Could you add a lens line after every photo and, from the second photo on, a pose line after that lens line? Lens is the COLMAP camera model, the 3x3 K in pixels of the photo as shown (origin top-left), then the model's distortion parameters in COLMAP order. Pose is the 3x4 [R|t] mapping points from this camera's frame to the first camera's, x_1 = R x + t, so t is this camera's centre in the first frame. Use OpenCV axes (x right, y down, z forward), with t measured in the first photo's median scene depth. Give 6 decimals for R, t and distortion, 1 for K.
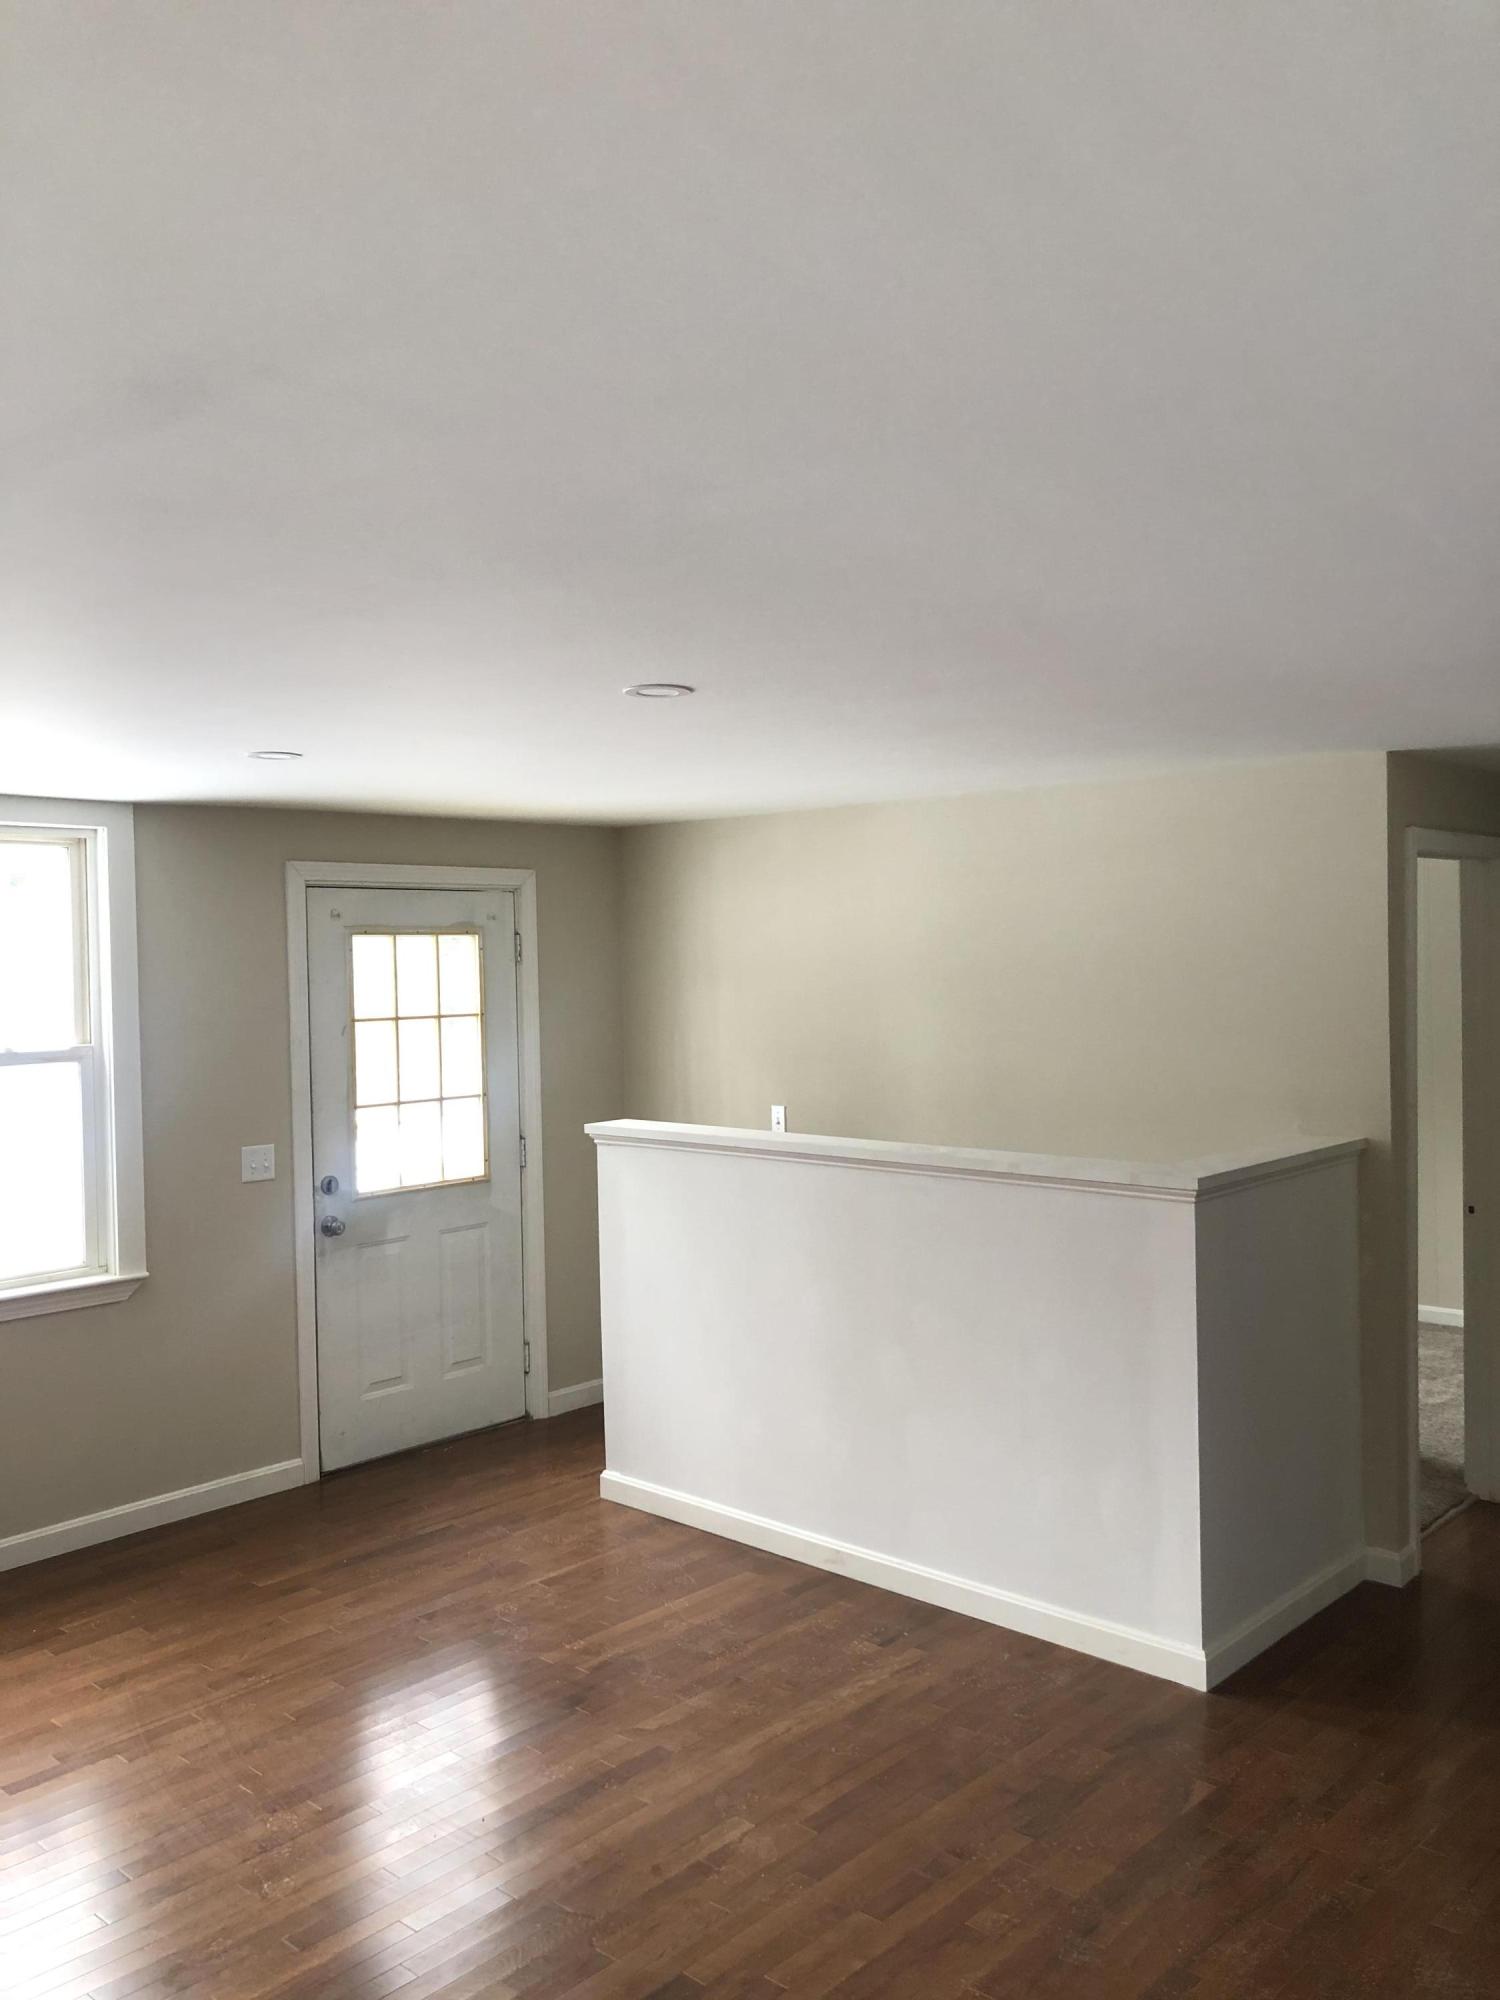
lens RADIAL K [[1648.0, 0, 744.1], [0, 1648.0, 999.3], [0, 0, 1]] dist [0.028833, -0.040429]
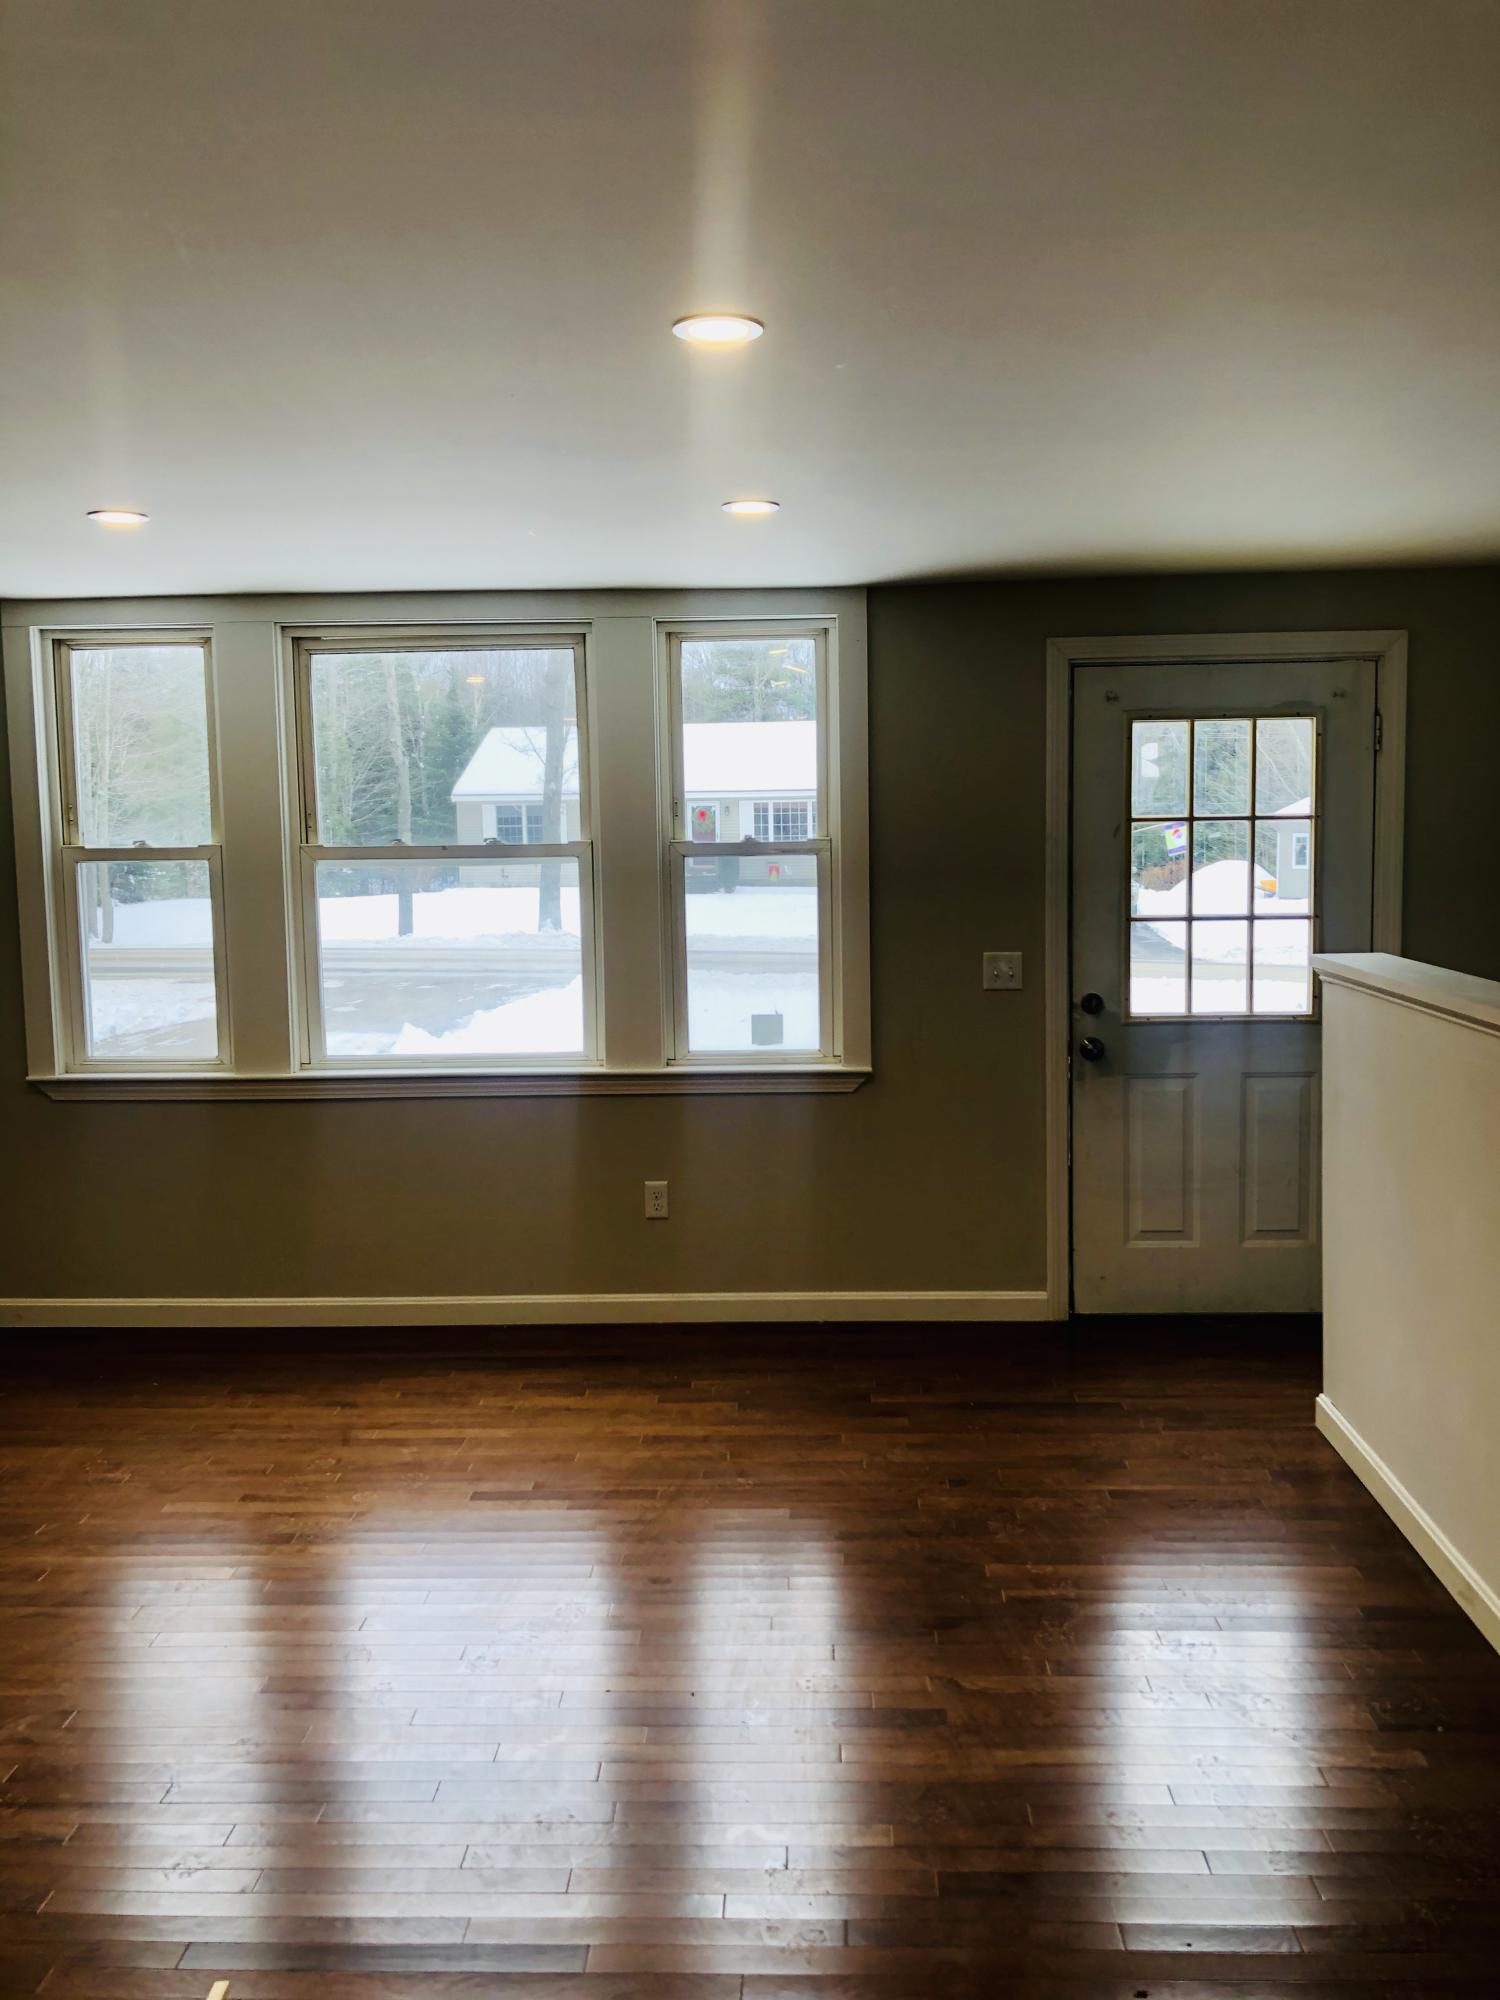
lens RADIAL K [[1648.0, 0, 749.9], [0, 1648.0, 991.3], [0, 0, 1]] dist [0.028833, -0.040429]
pose [[0.648856, 0.092304, -0.755292, 0.309565], [-0.014865, 0.993963, 0.108702, 0.011525], [0.760766, -0.059304, 0.646311, 0.285077]]
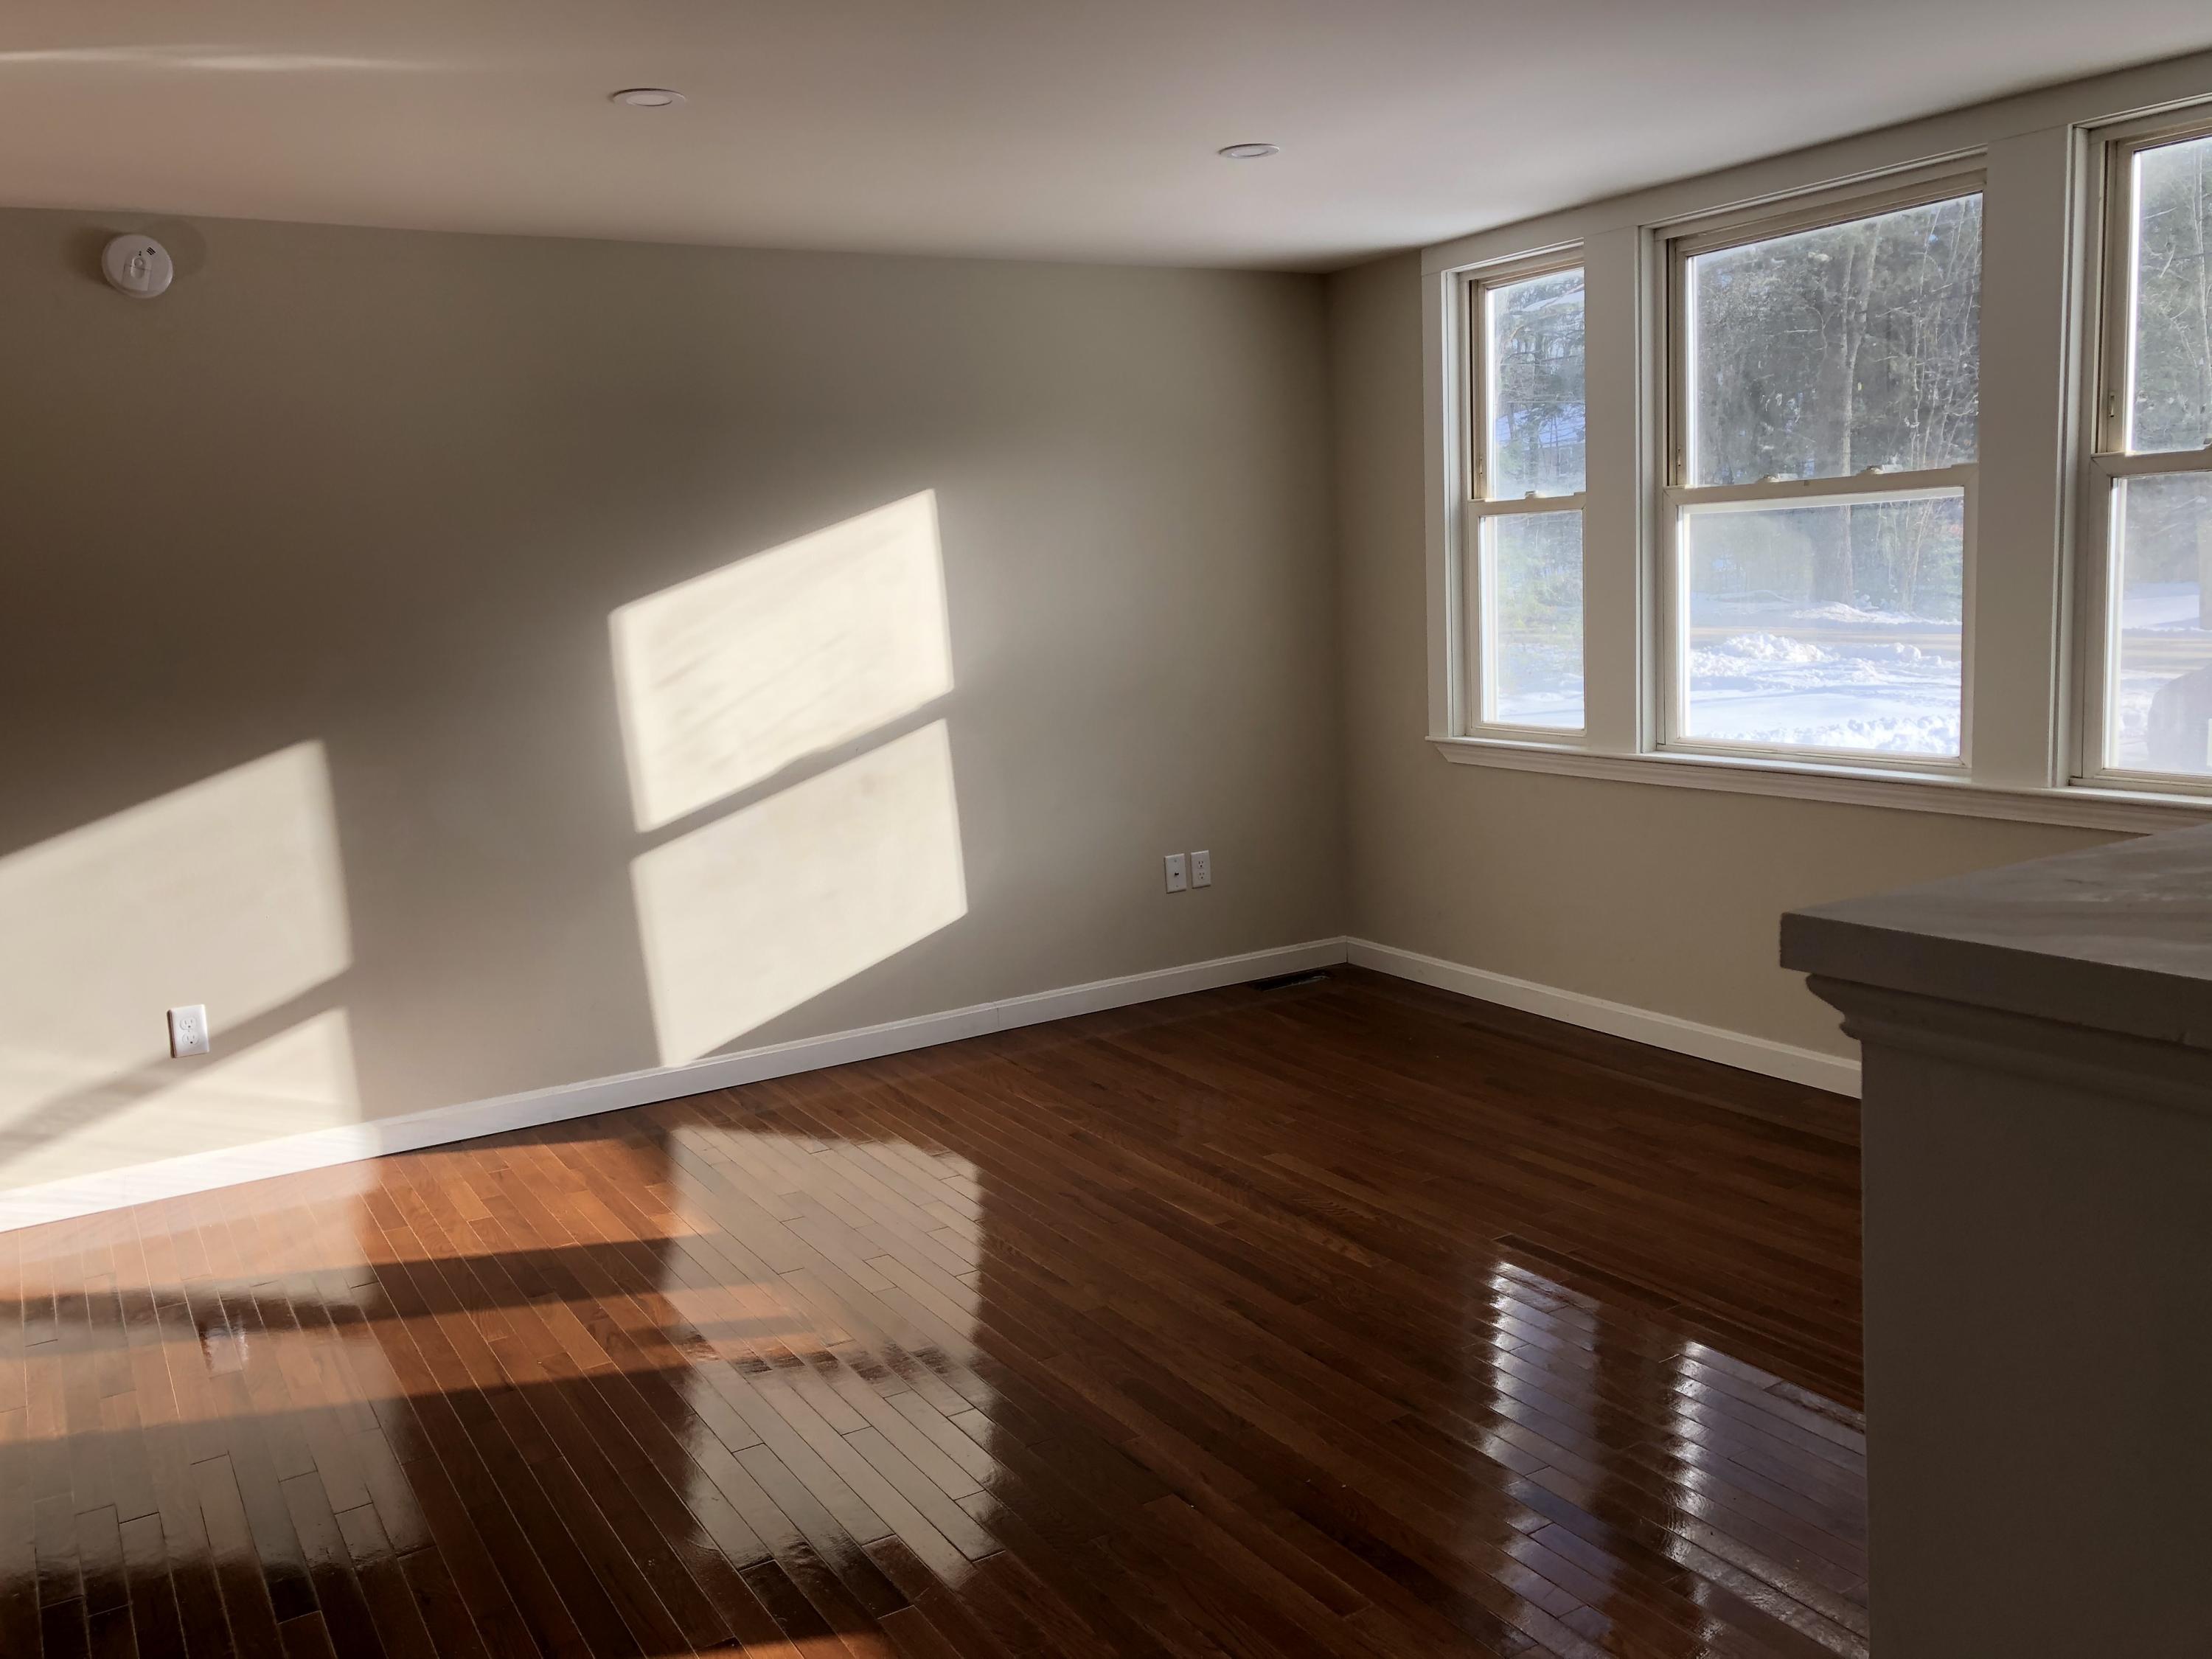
lens RADIAL K [[1795.4, 0, 1092.0], [0, 1795.4, 831.2], [0, 0, 1]] dist [0.037391, -0.021167]
pose [[-0.277684, 0.179159, -0.943819, 0.364330], [0.032261, 0.983641, 0.177226, 0.034104], [0.960131, 0.018765, -0.278921, 0.679743]]
